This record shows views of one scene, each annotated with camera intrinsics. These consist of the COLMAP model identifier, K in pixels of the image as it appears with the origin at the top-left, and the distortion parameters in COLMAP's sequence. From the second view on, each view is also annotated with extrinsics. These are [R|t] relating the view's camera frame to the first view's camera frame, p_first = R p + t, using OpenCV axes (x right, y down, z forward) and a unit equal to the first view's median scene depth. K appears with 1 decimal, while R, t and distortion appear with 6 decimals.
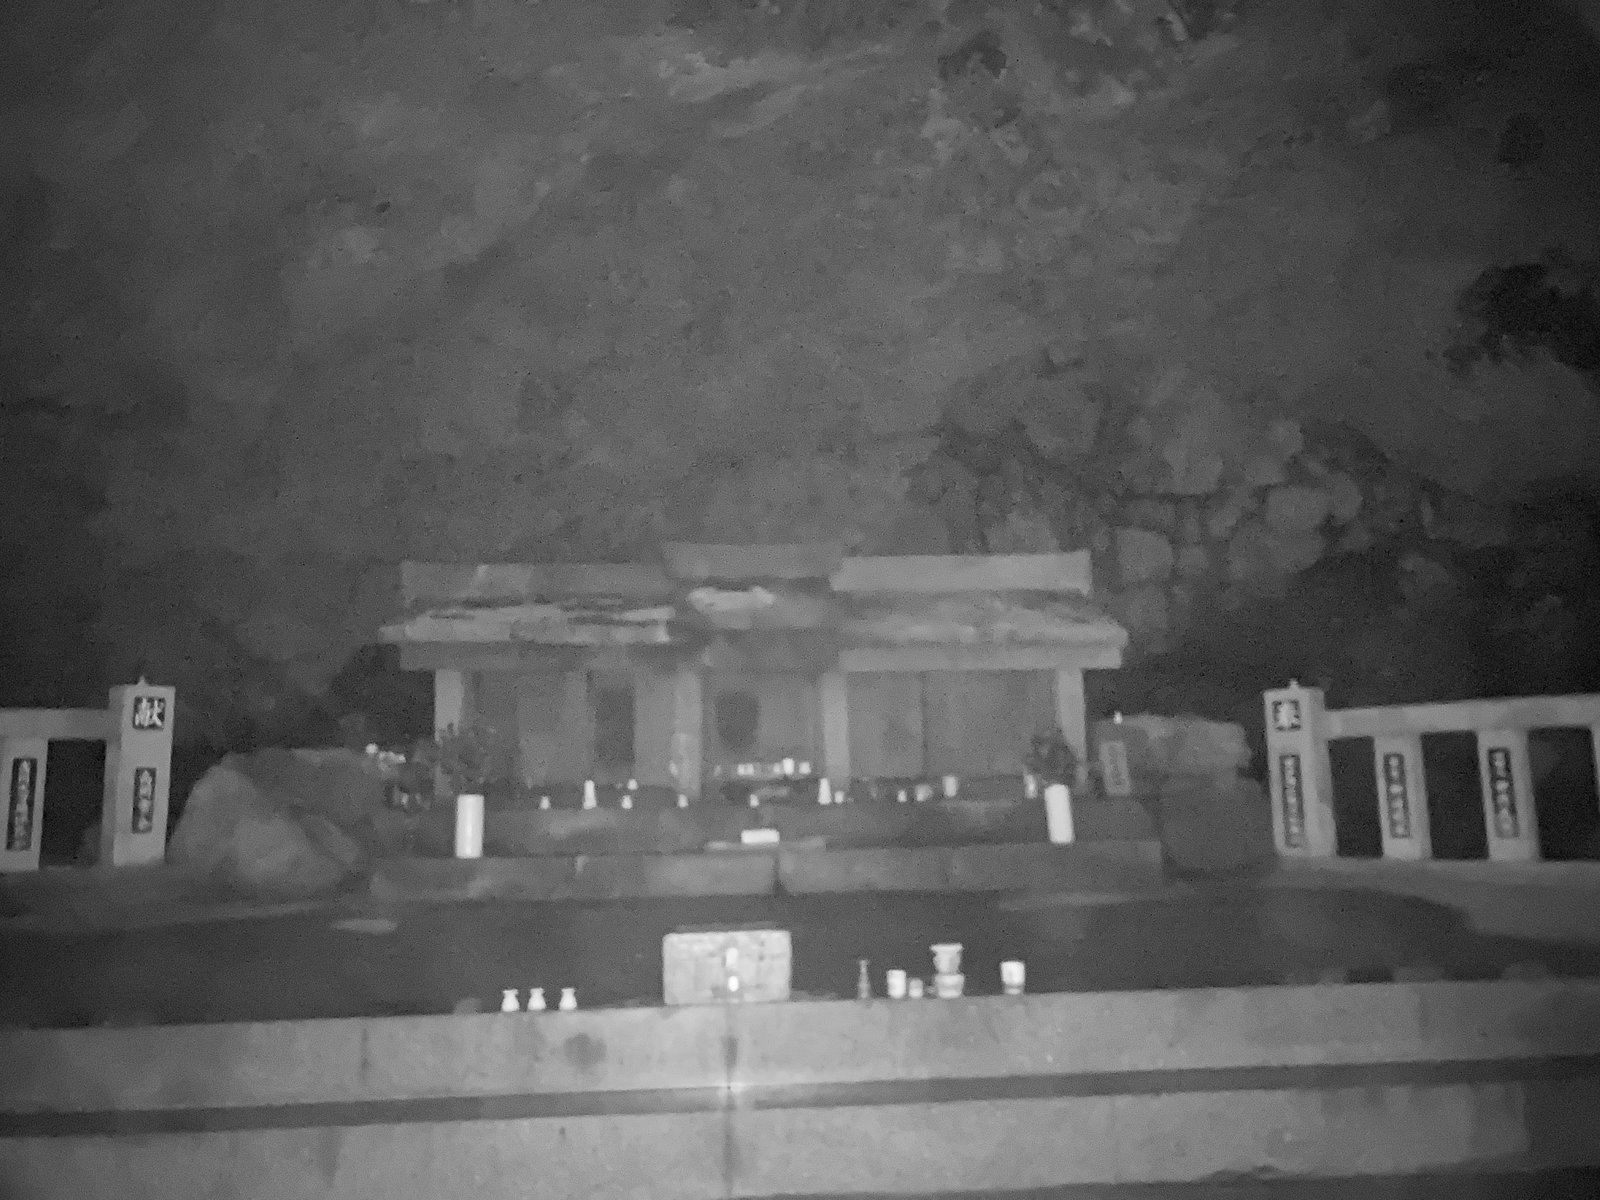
lens RADIAL K [[1348.8, 0, 809.1], [0, 1348.8, 557.4], [0, 0, 1]] dist [0.017888, -0.001616]
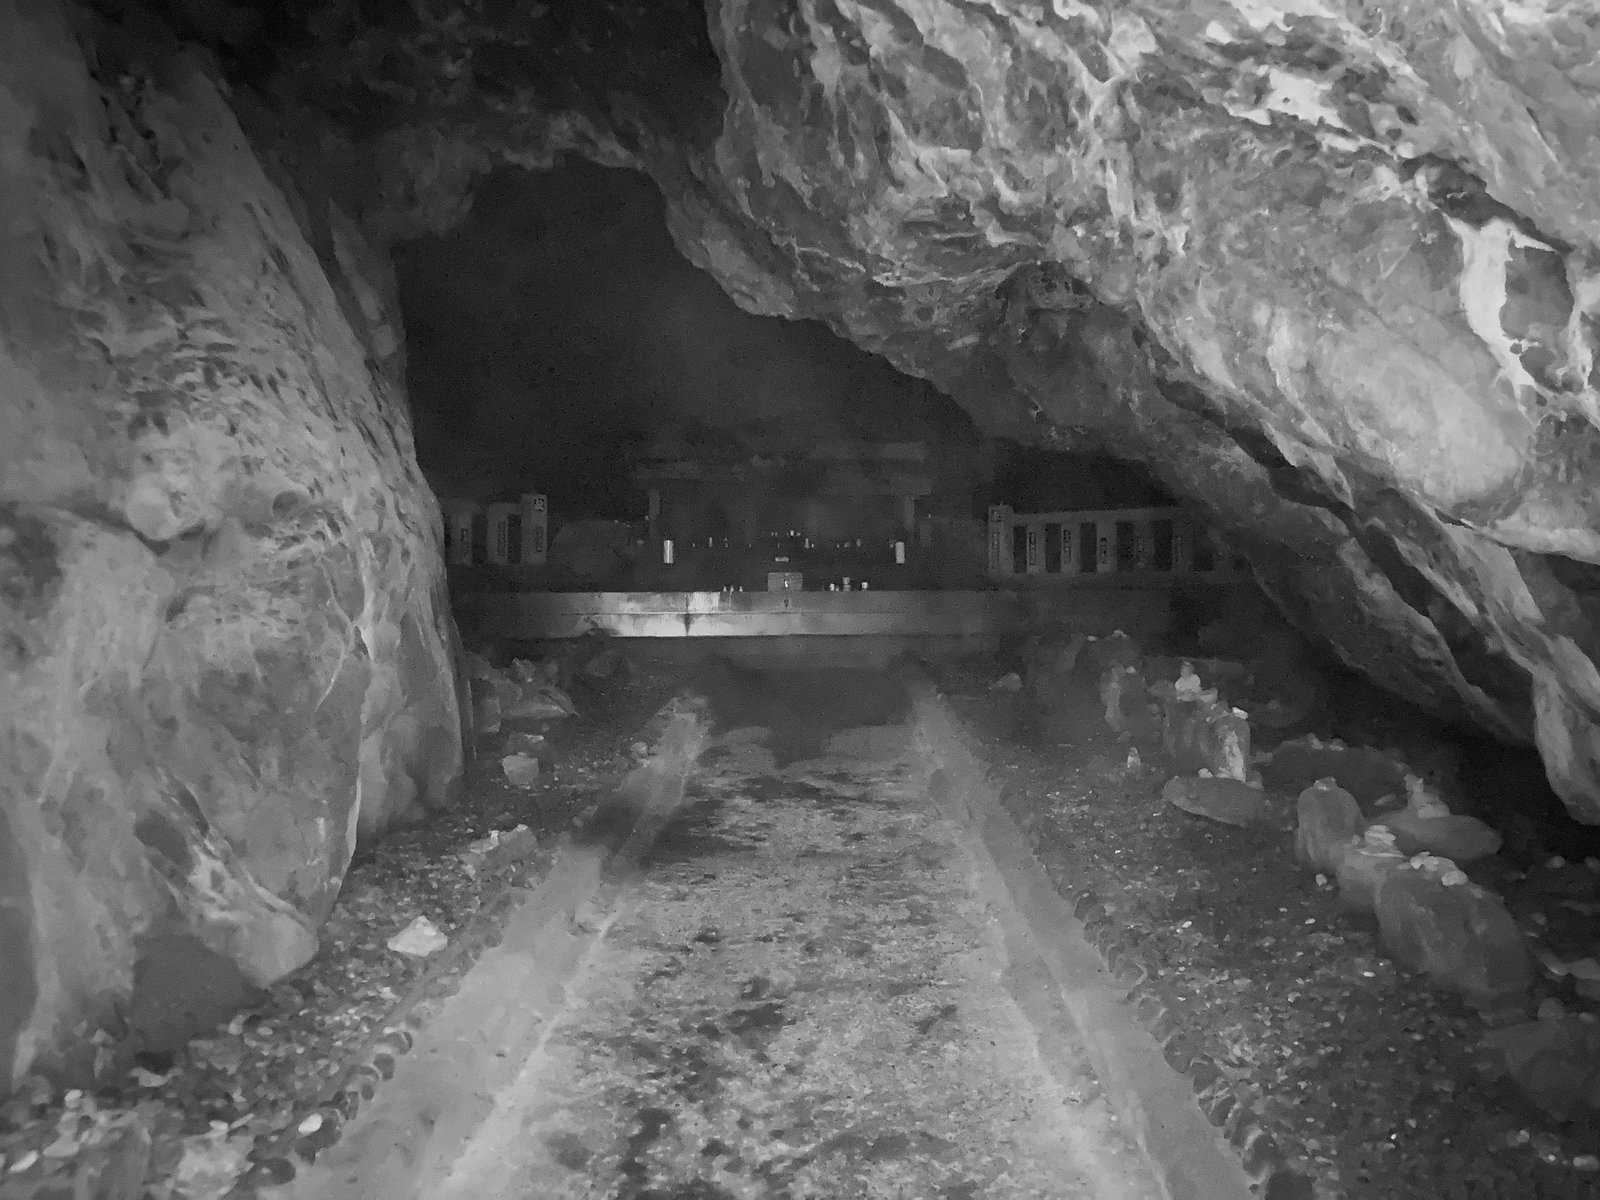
lens RADIAL K [[1304.7, 0, 790.8], [0, 1304.7, 610.9], [0, 0, 1]] dist [0.011412, -0.008838]
pose [[0.999574, 0.020673, 0.020611, -0.060725], [-0.024386, 0.979446, 0.200228, -0.167184], [-0.016048, -0.200645, 0.979532, -1.259123]]
